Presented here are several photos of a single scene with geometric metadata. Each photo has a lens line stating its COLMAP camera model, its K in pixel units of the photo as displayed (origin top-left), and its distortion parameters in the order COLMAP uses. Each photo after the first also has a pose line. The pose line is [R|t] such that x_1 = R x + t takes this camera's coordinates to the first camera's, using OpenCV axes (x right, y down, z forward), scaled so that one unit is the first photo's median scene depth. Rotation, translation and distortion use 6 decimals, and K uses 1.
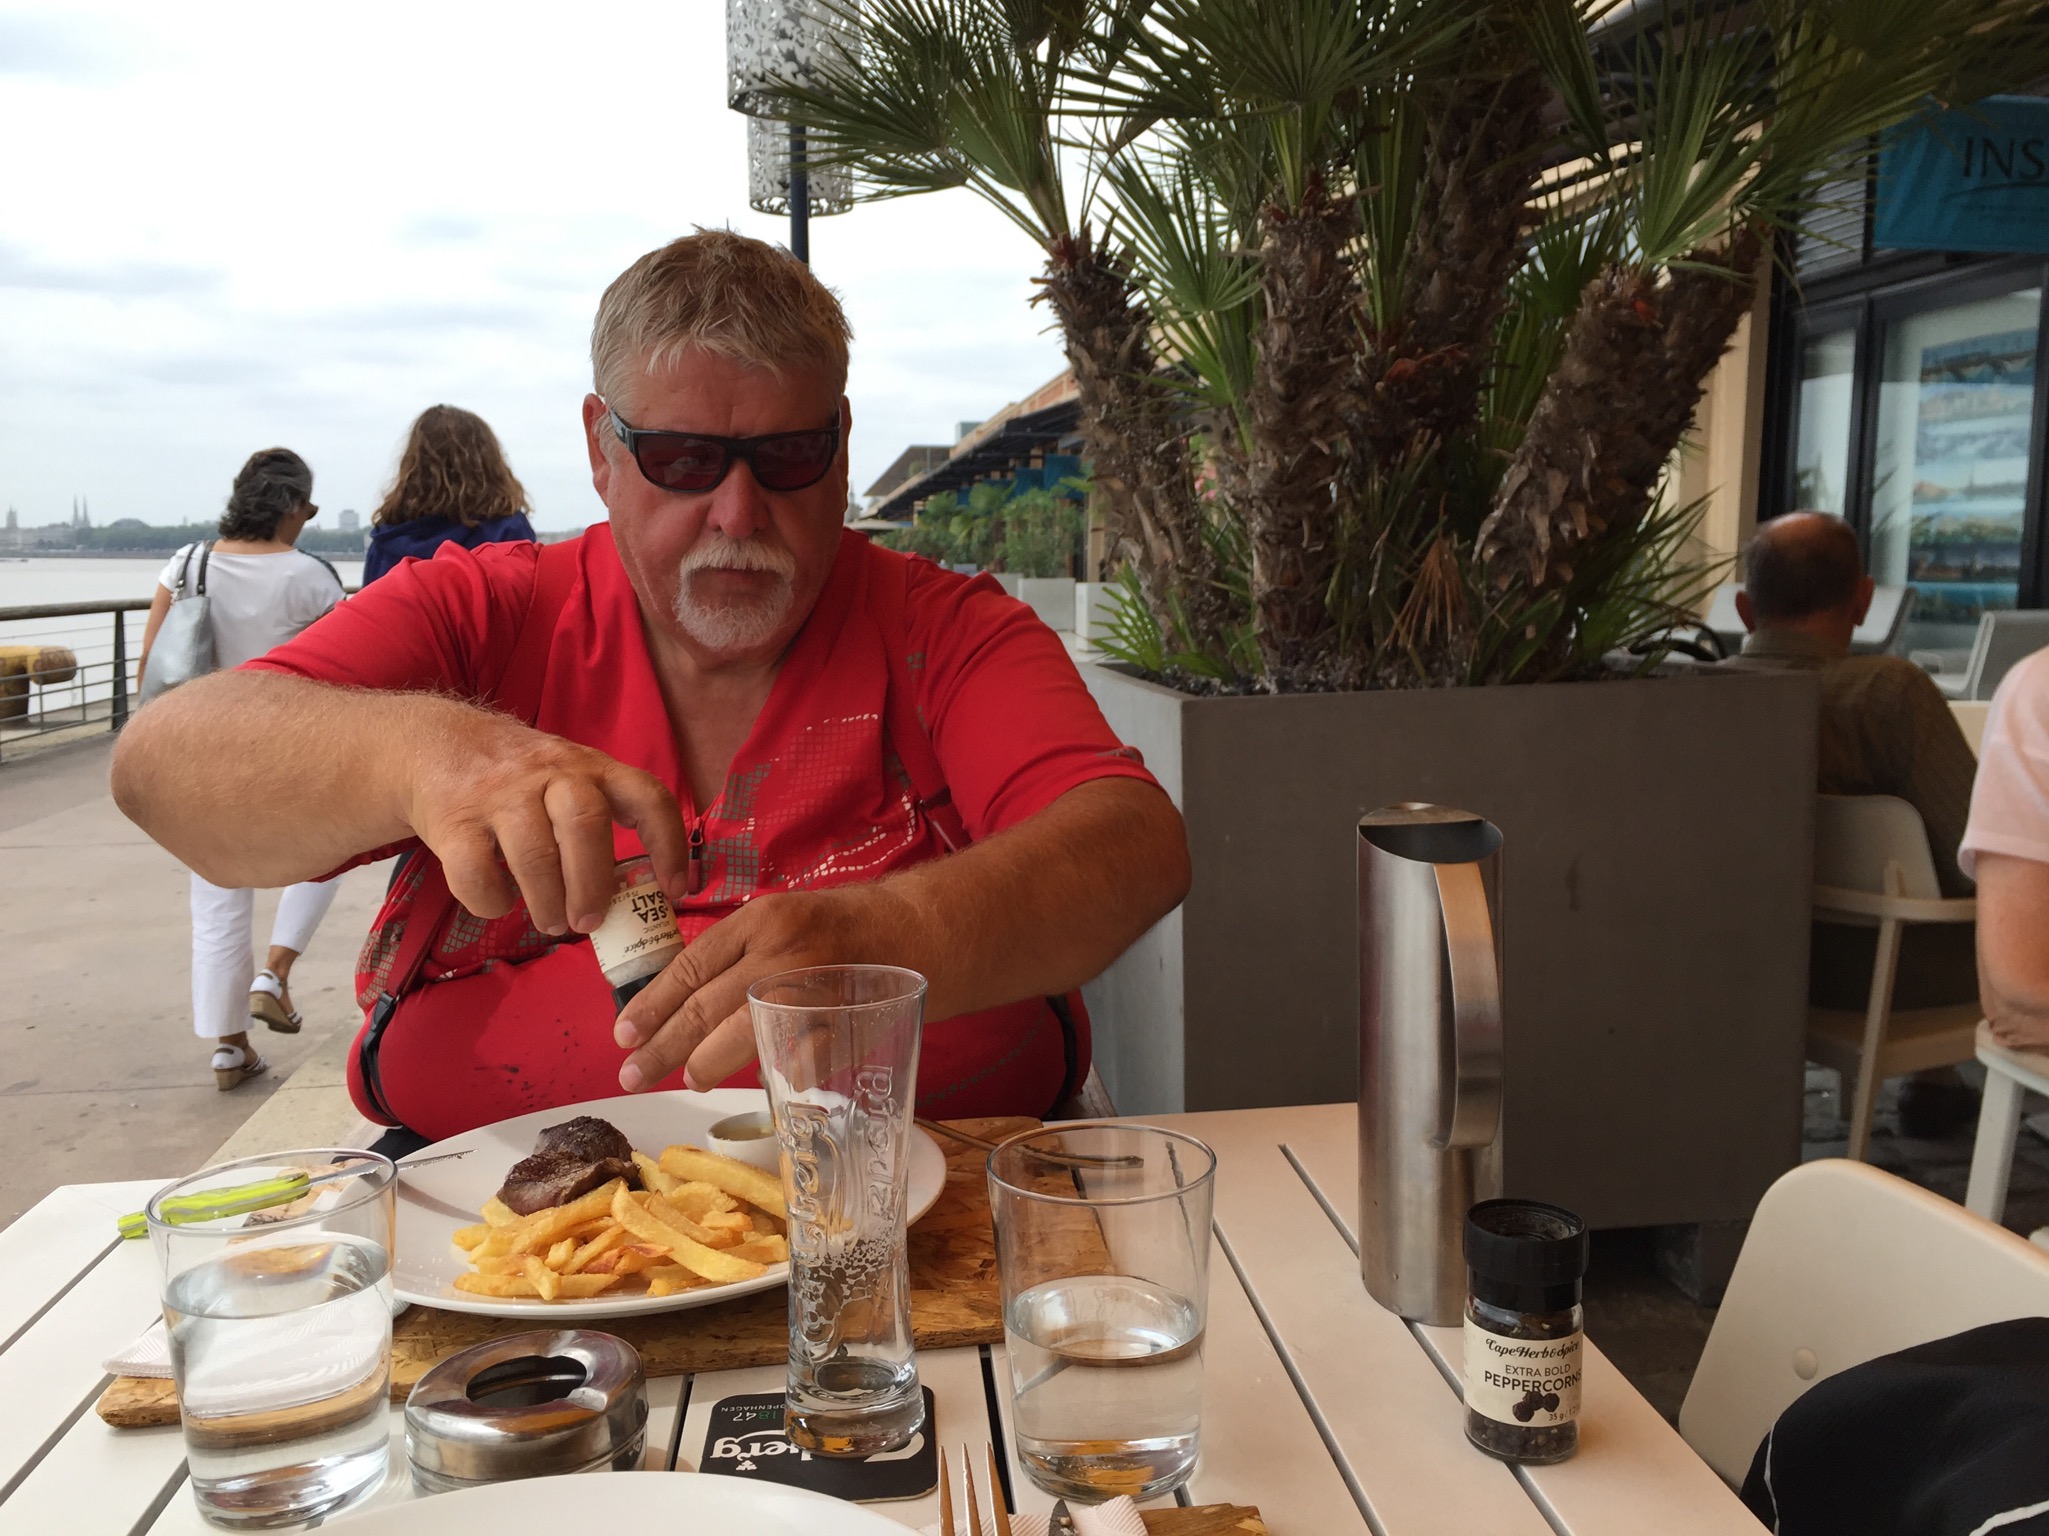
lens RADIAL K [[1797.1, 0, 1019.1], [0, 1797.1, 717.1], [0, 0, 1]] dist [0.087966, -0.115996]
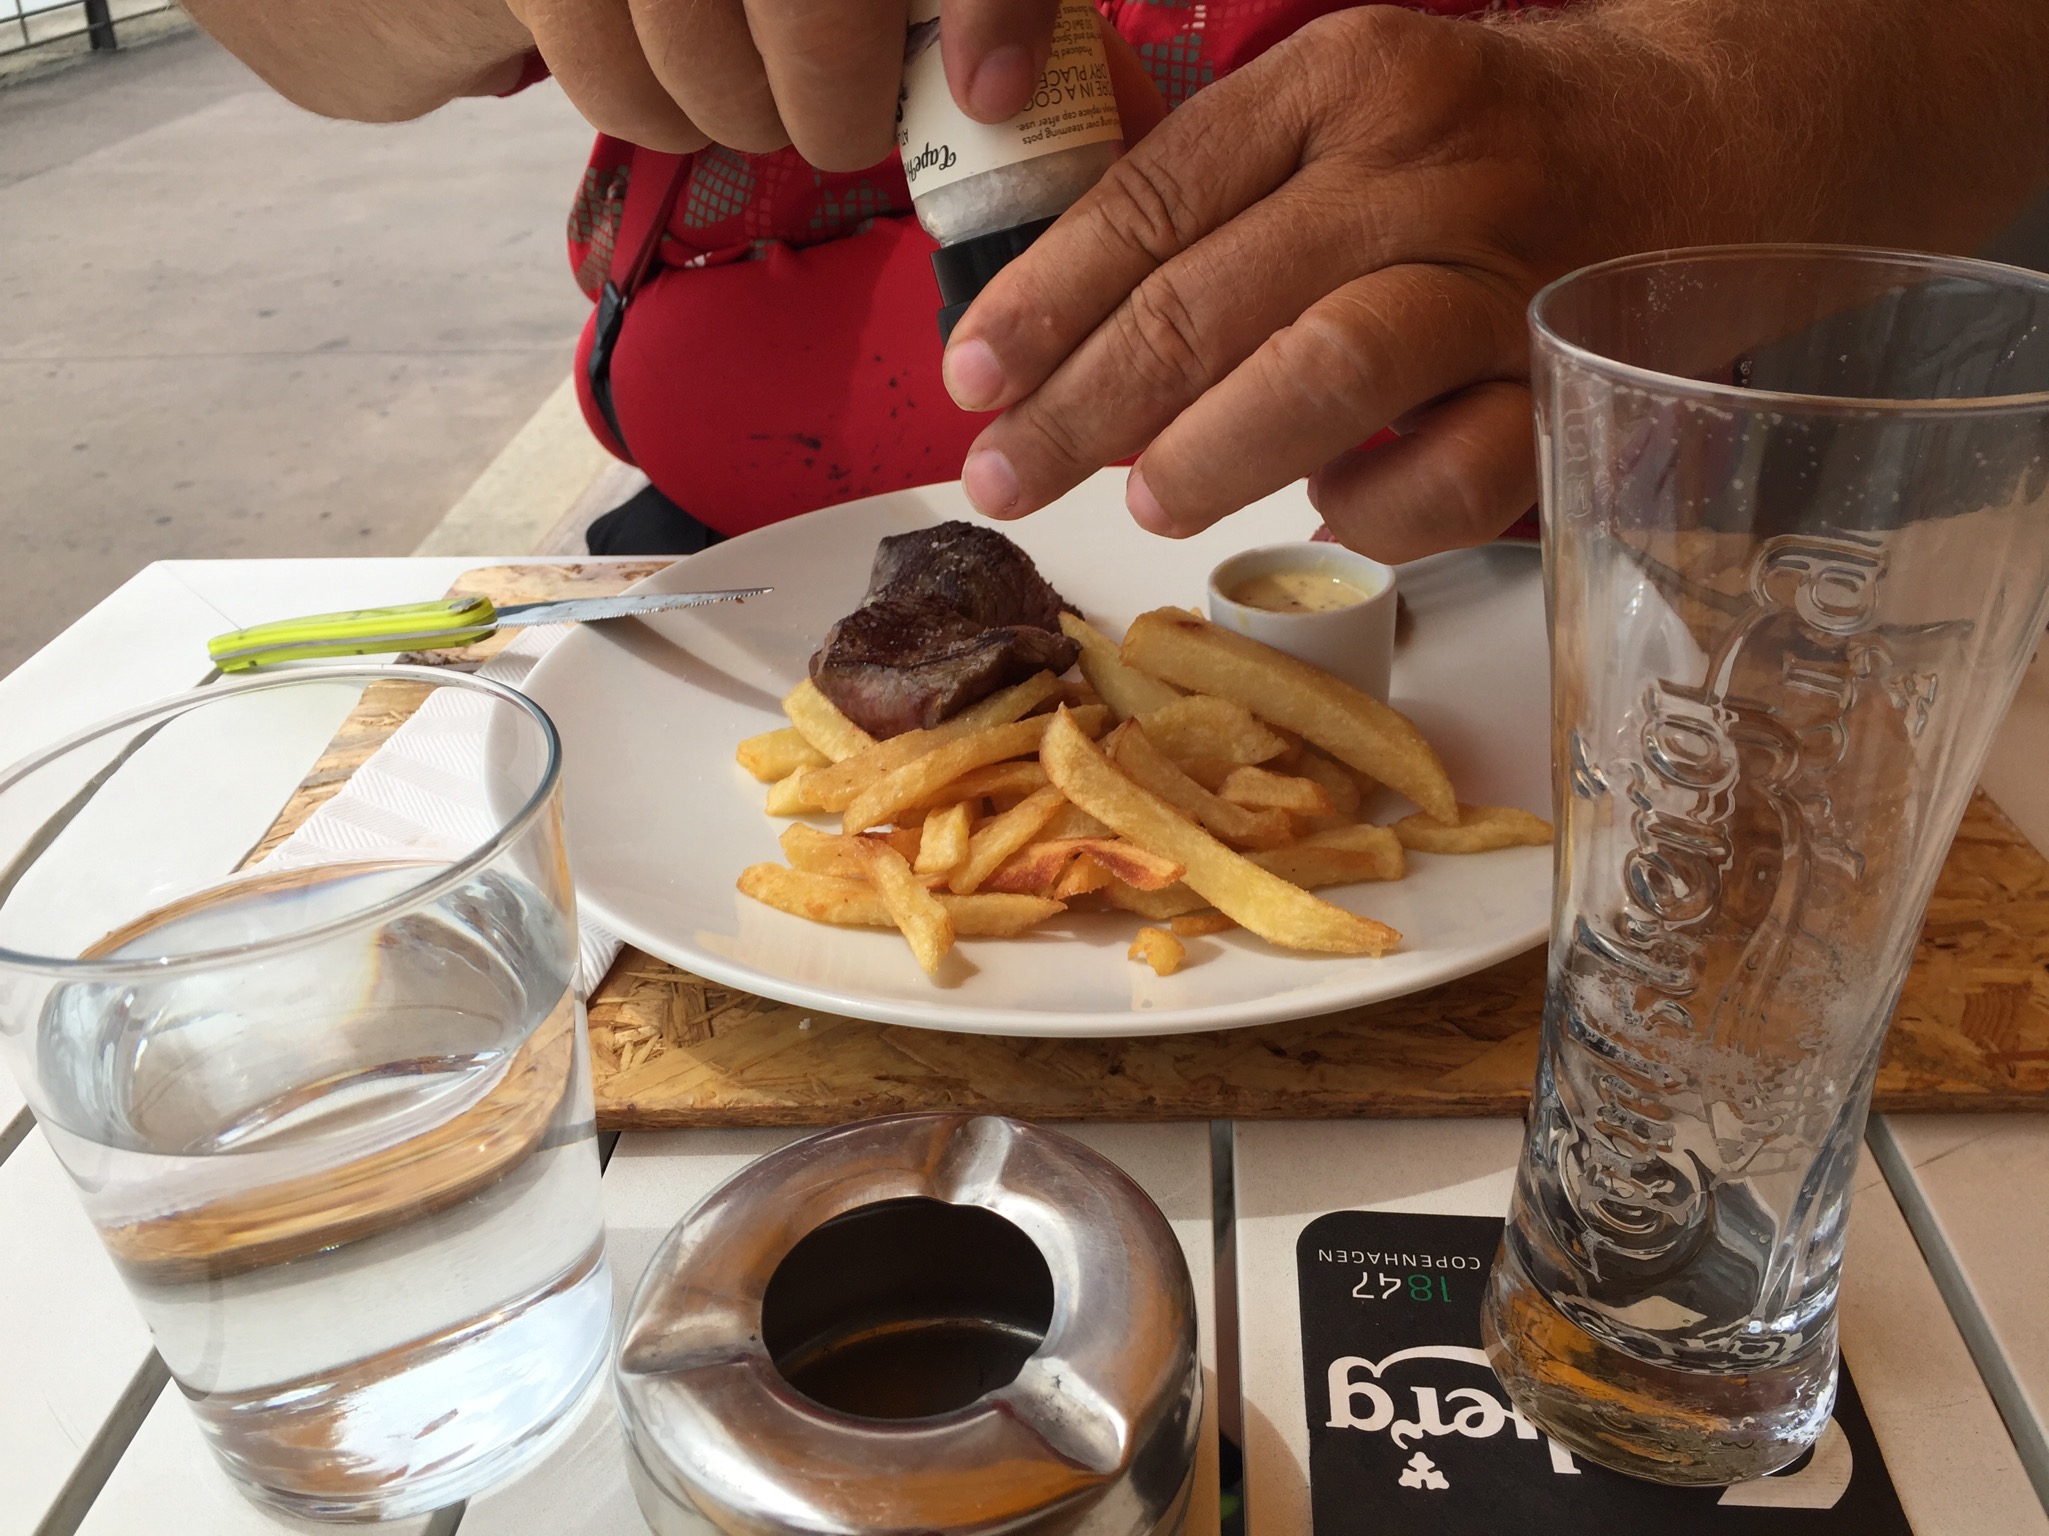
lens RADIAL K [[1797.1, 0, 1019.1], [0, 1797.1, 717.1], [0, 0, 1]] dist [0.087966, -0.115996]
pose [[0.986545, 0.061399, -0.151525, -0.075222], [0.001533, 0.923288, 0.384104, 0.037071], [0.163485, -0.379168, 0.910771, 0.268863]]
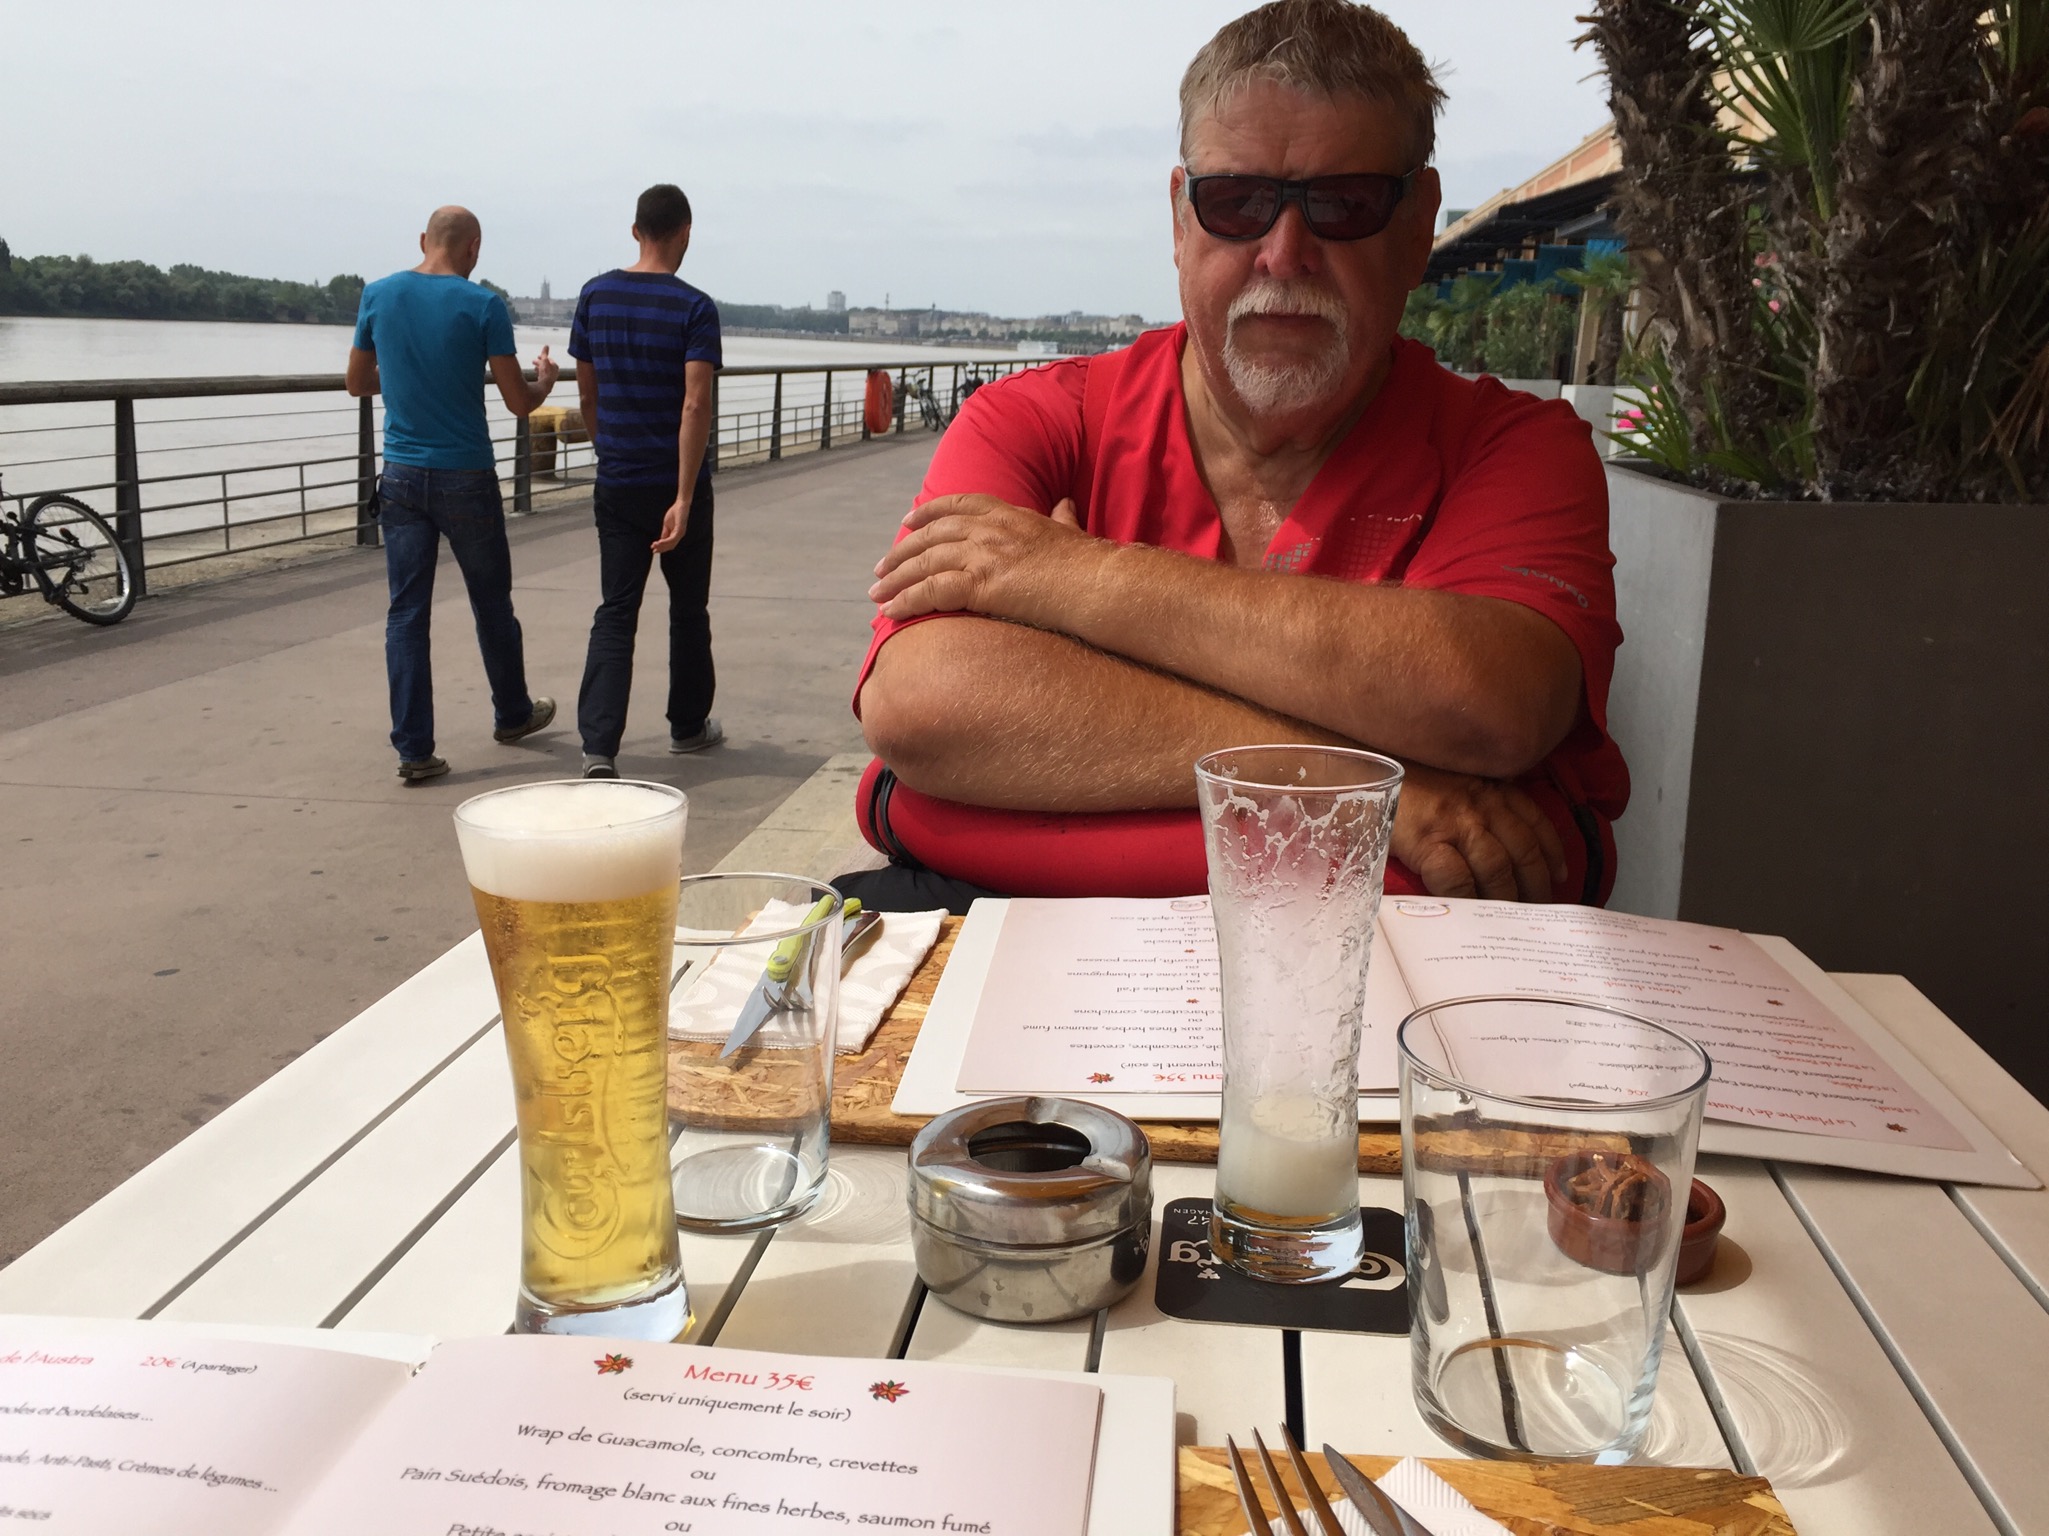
lens RADIAL K [[1797.1, 0, 1019.1], [0, 1797.1, 717.1], [0, 0, 1]] dist [0.087966, -0.115996]
pose [[0.967656, 0.086447, -0.236999, -0.018608], [-0.059618, 0.991207, 0.118130, 0.009038], [0.245127, -0.100180, 0.964301, 0.042253]]
